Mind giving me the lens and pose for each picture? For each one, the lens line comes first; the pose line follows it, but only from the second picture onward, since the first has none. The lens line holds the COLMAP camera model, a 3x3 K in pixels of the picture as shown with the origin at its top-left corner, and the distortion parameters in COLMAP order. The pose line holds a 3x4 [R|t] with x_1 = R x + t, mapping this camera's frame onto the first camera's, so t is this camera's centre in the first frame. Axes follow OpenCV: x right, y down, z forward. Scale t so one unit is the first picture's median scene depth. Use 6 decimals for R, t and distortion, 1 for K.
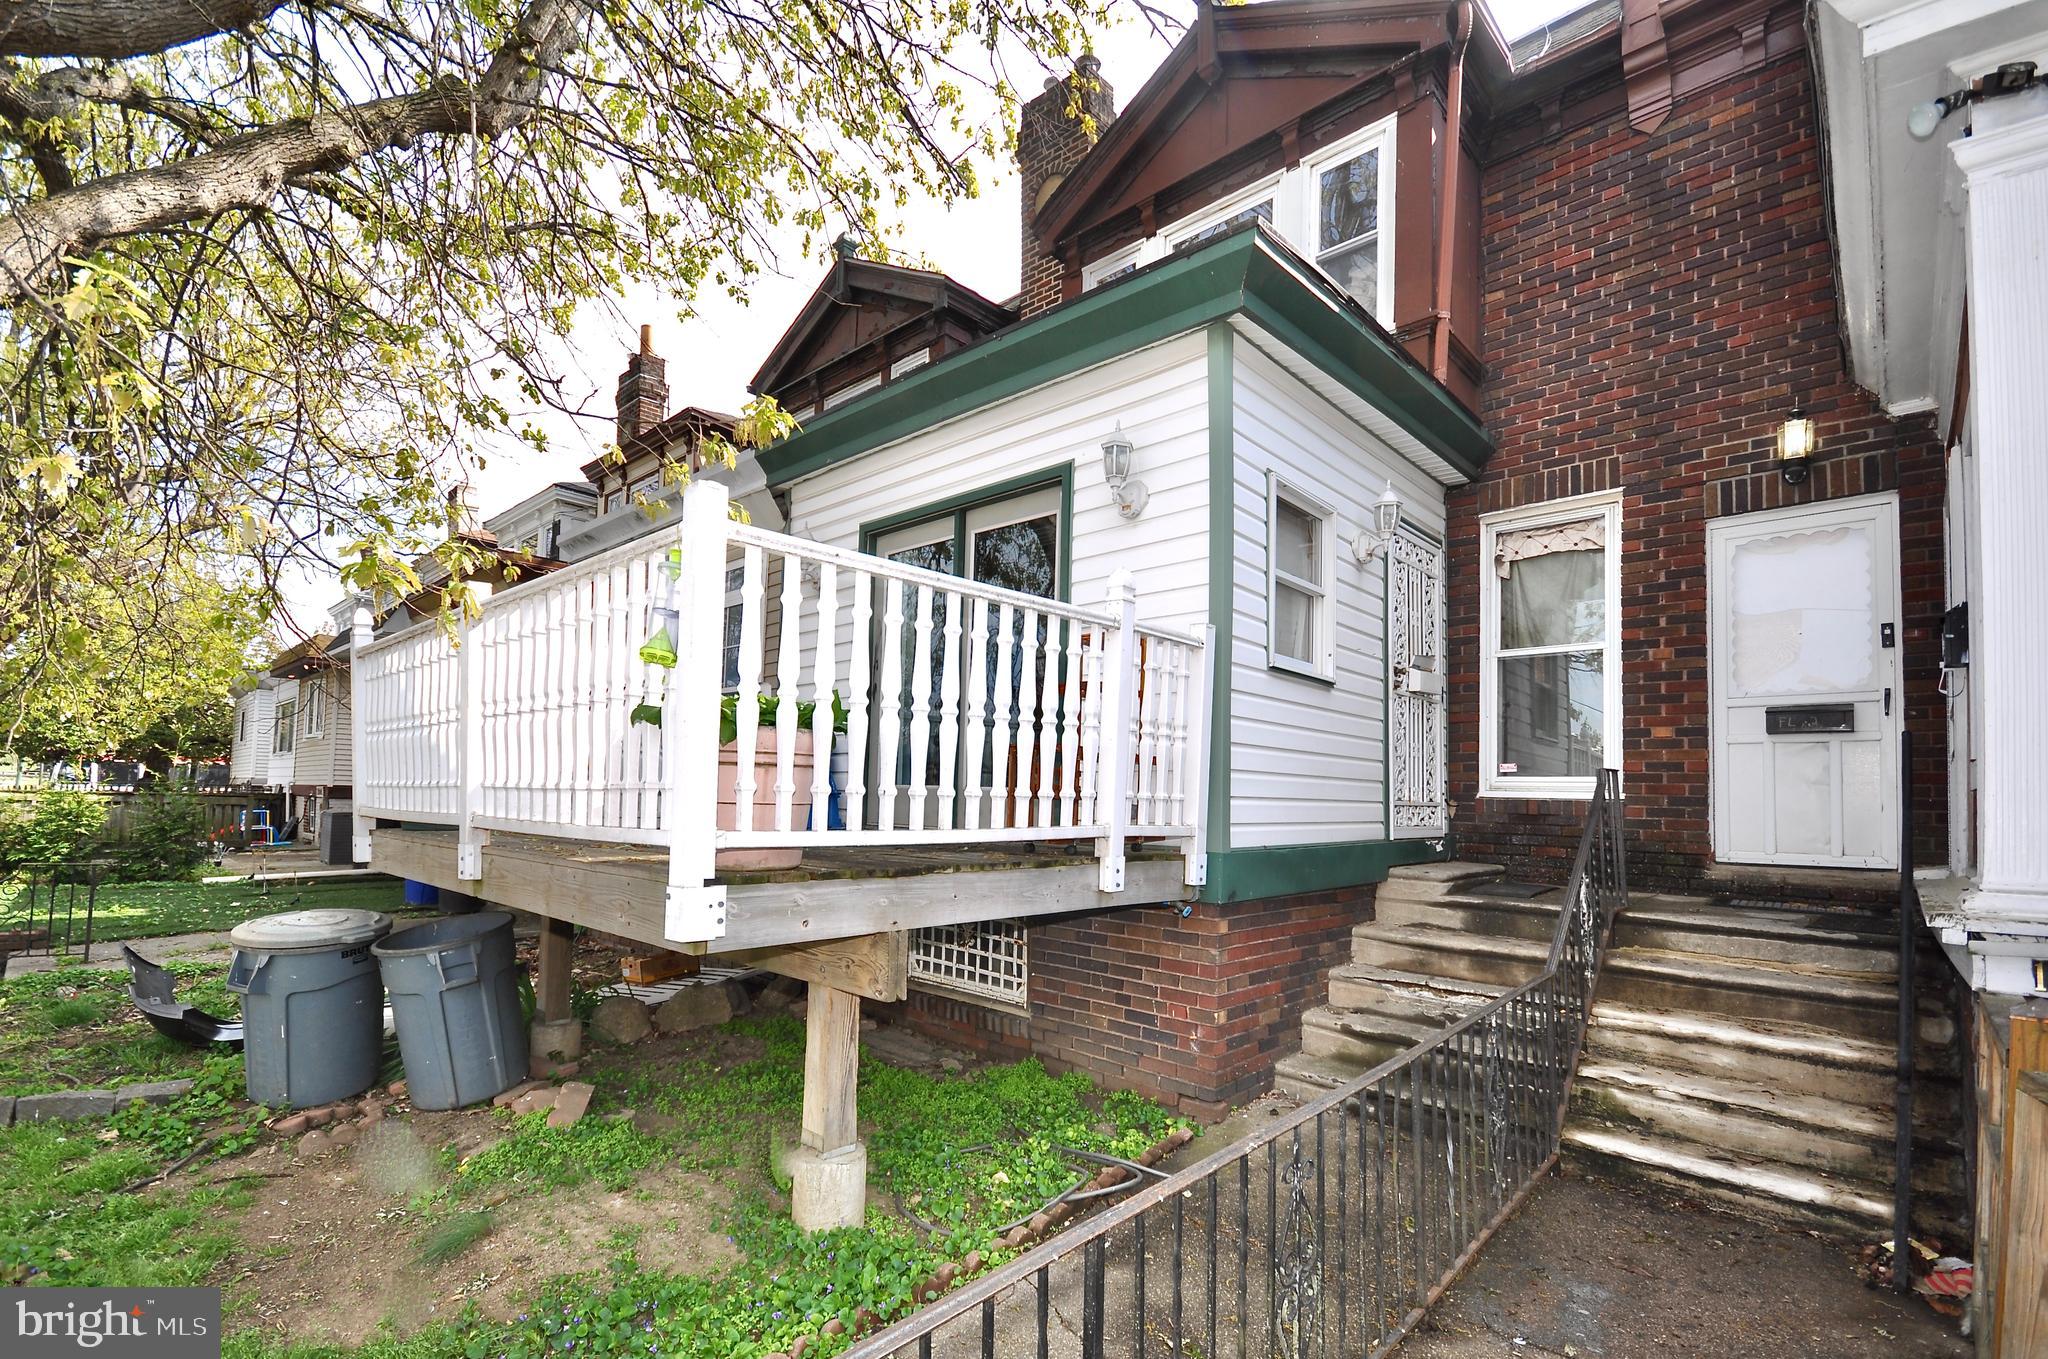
lens RADIAL K [[928.7, 0, 1026.5], [0, 928.7, 761.8], [0, 0, 1]] dist [0.015116, -0.011222]
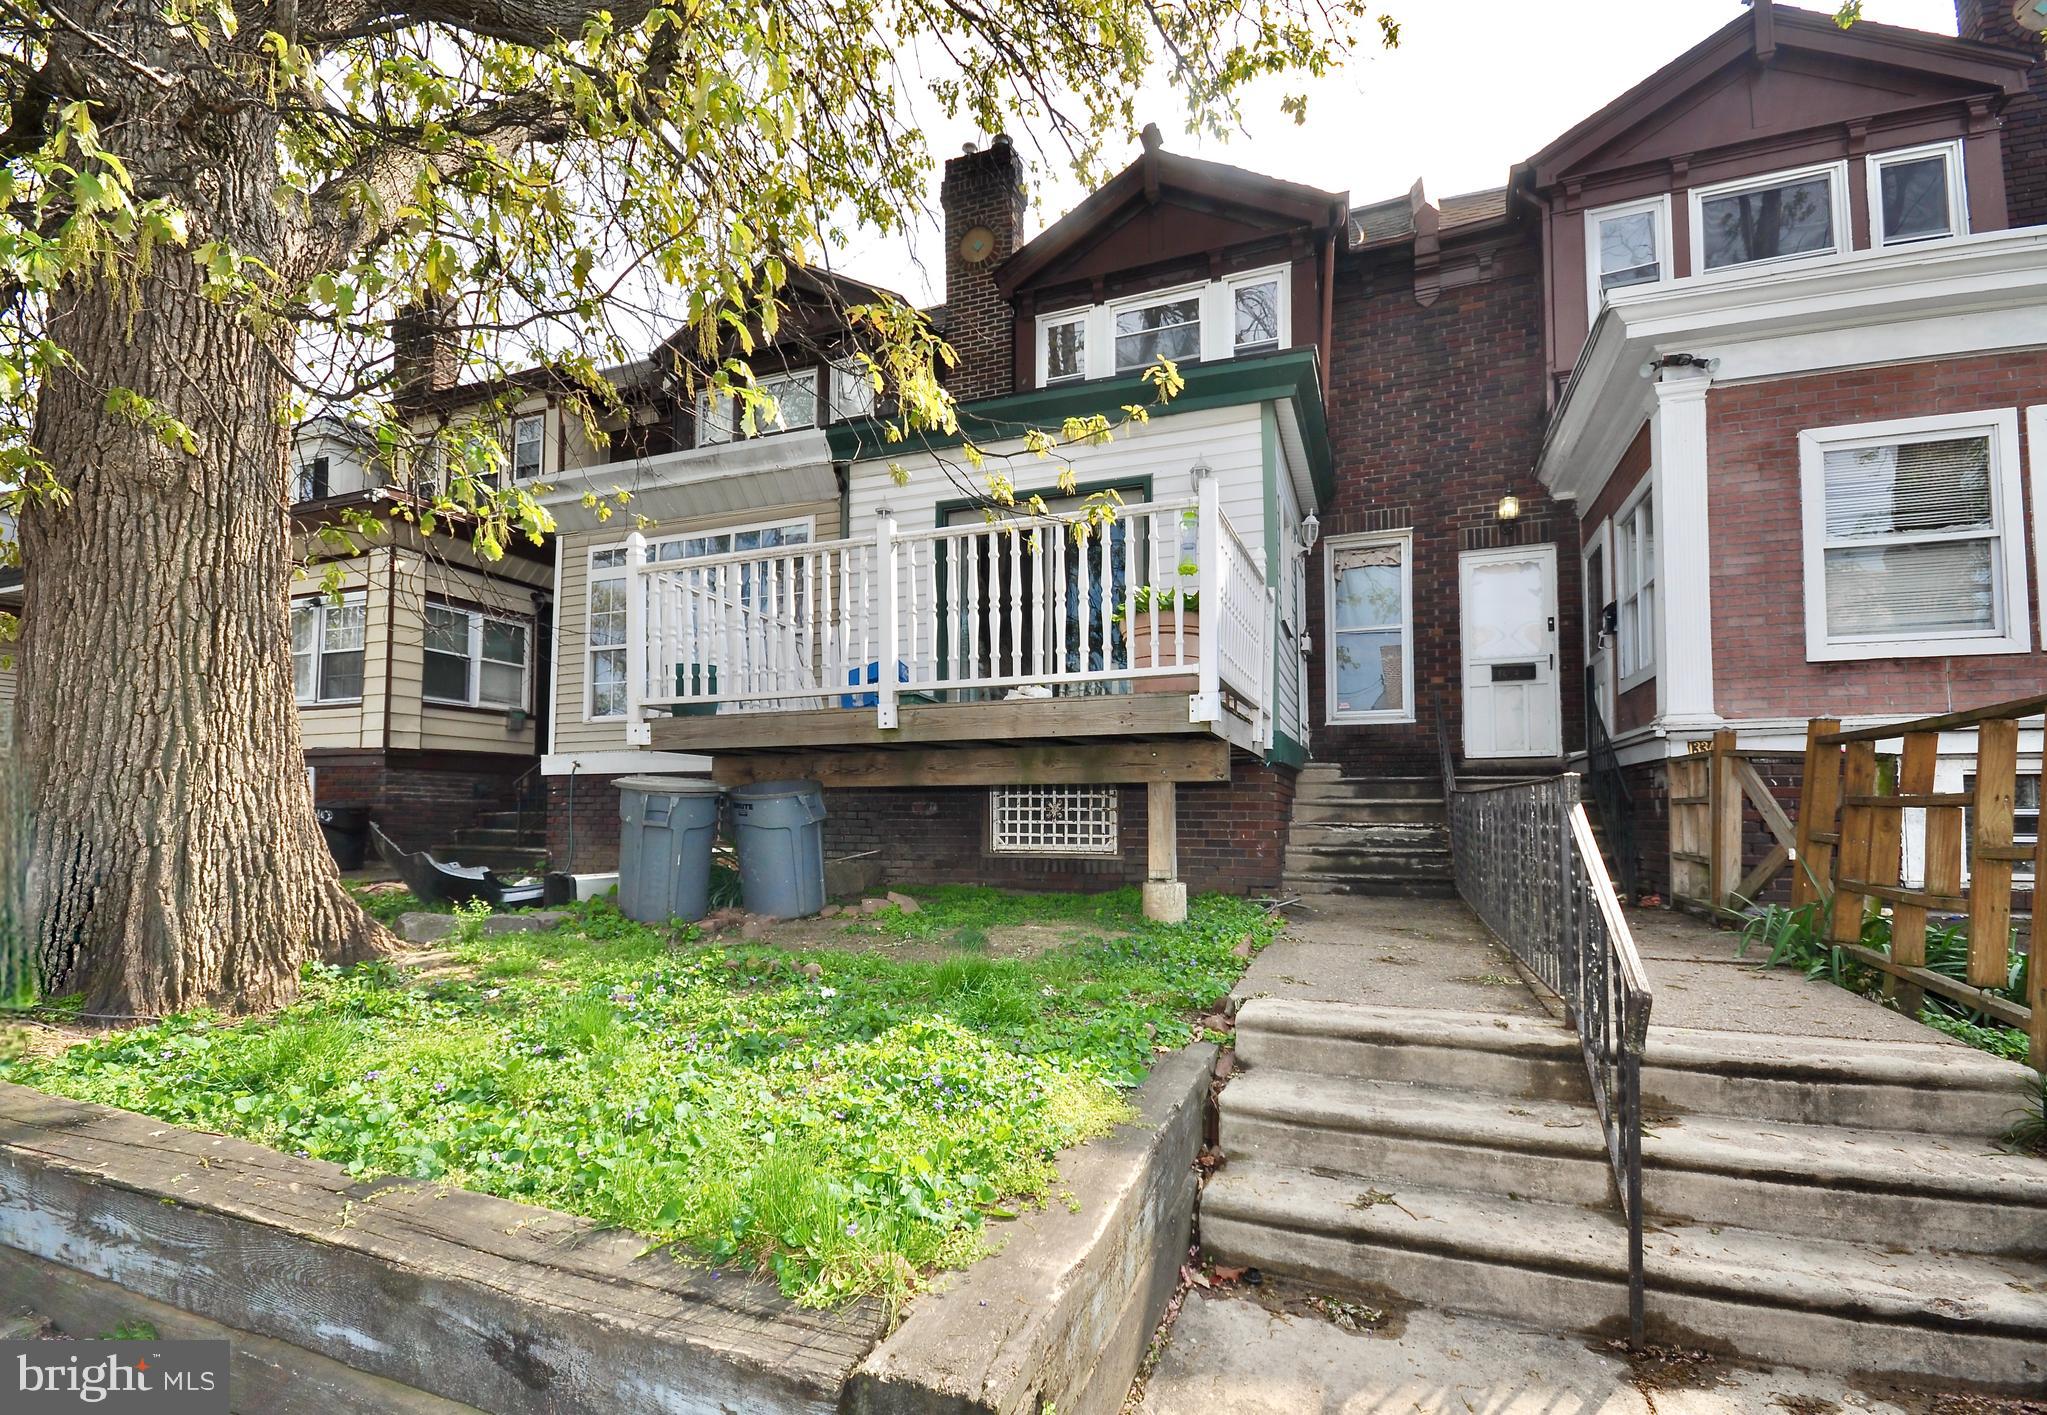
lens RADIAL K [[942.0, 0, 1021.8], [0, 942.0, 779.8], [0, 0, 1]] dist [0.000186, -0.000018]
pose [[0.929573, -0.008481, 0.368540, -0.621969], [0.004848, 0.999930, 0.010784, 0.125117], [-0.368605, -0.008238, 0.929550, -0.271845]]
